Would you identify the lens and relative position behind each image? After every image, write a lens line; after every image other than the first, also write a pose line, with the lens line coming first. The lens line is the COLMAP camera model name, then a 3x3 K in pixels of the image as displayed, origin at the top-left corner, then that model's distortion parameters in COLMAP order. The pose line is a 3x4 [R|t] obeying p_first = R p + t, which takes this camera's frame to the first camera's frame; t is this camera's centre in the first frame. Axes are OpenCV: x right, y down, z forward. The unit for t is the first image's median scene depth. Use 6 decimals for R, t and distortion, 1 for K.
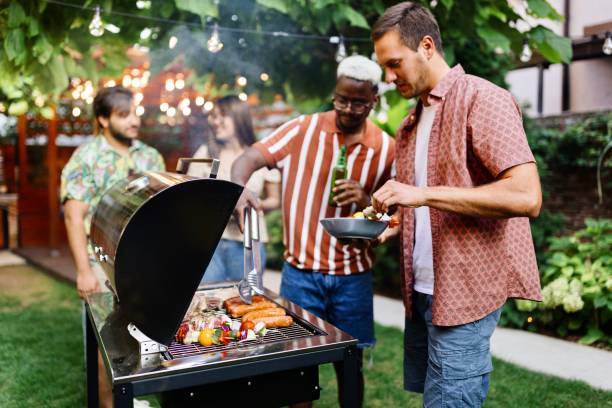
lens RADIAL K [[580.6, 0, 308.6], [0, 580.6, 204.0], [0, 0, 1]] dist [0.005198, -0.001483]
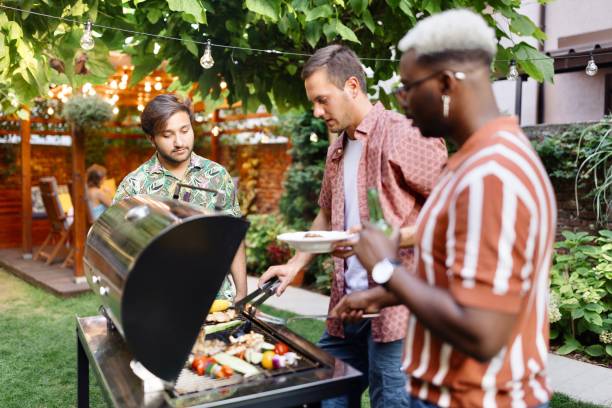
lens RADIAL K [[580.3, 0, 306.0], [0, 580.3, 204.0], [0, 0, 1]] dist [0.007663, -0.007531]
pose [[0.999002, 0.010748, 0.043358, -0.021043], [-0.010906, 0.999935, 0.003404, -0.022042], [-0.043318, -0.003874, 0.999054, 0.001917]]
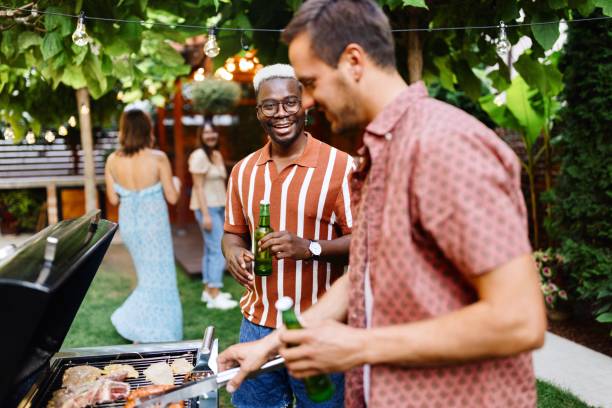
lens RADIAL K [[575.3, 0, 313.4], [0, 575.3, 205.4], [0, 0, 1]] dist [-0.008593, 0.002117]
pose [[0.963485, 0.027268, -0.266371, 0.128033], [-0.010239, 0.997826, 0.065110, -0.064483], [0.267567, -0.060005, 0.961669, 0.144097]]
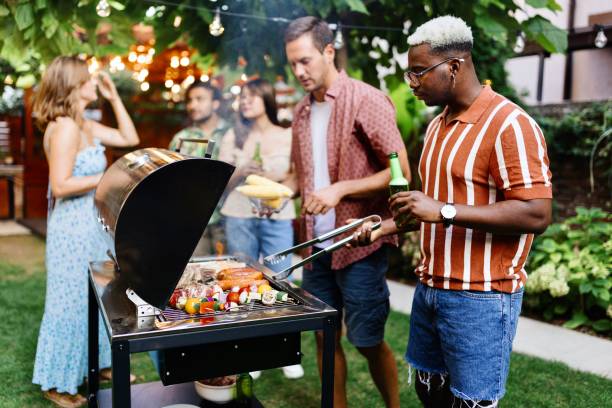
lens RADIAL K [[580.3, 0, 306.0], [0, 580.3, 204.0], [0, 0, 1]] dist [0.007663, -0.007531]
pose [[0.999474, 0.031111, -0.009108, 0.011056], [-0.030778, 0.998923, 0.034724, -0.000530], [0.010179, -0.034425, 0.999355, -0.029033]]
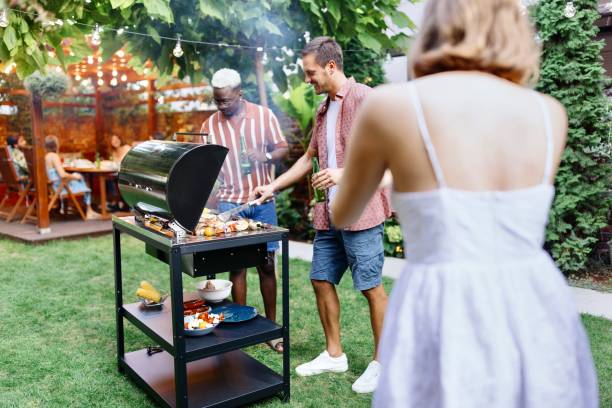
lens RADIAL K [[579.4, 0, 303.3], [0, 579.4, 204.2], [0, 0, 1]] dist [0.007679, -0.006369]
pose [[0.985585, -0.019766, 0.168022, -0.066181], [0.010197, 0.998286, 0.057622, 0.015664], [-0.168873, -0.055078, 0.984098, -0.306776]]
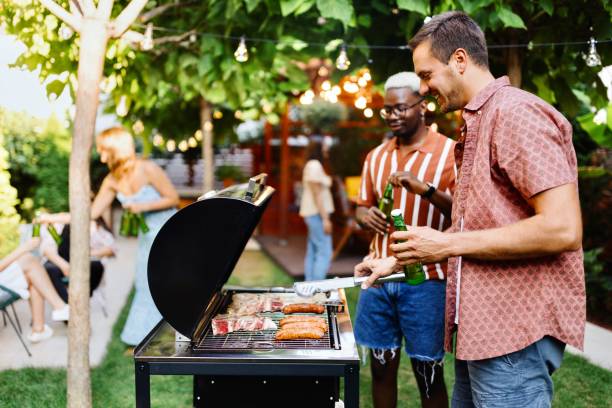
lens RADIAL K [[583.6, 0, 302.6], [0, 583.6, 210.7], [0, 0, 1]] dist [0.012949, -0.008417]
pose [[0.899470, 0.053635, -0.433678, 0.156744], [-0.045893, 0.998545, 0.028311, -0.020006], [0.434565, -0.005562, 0.900623, 0.006416]]
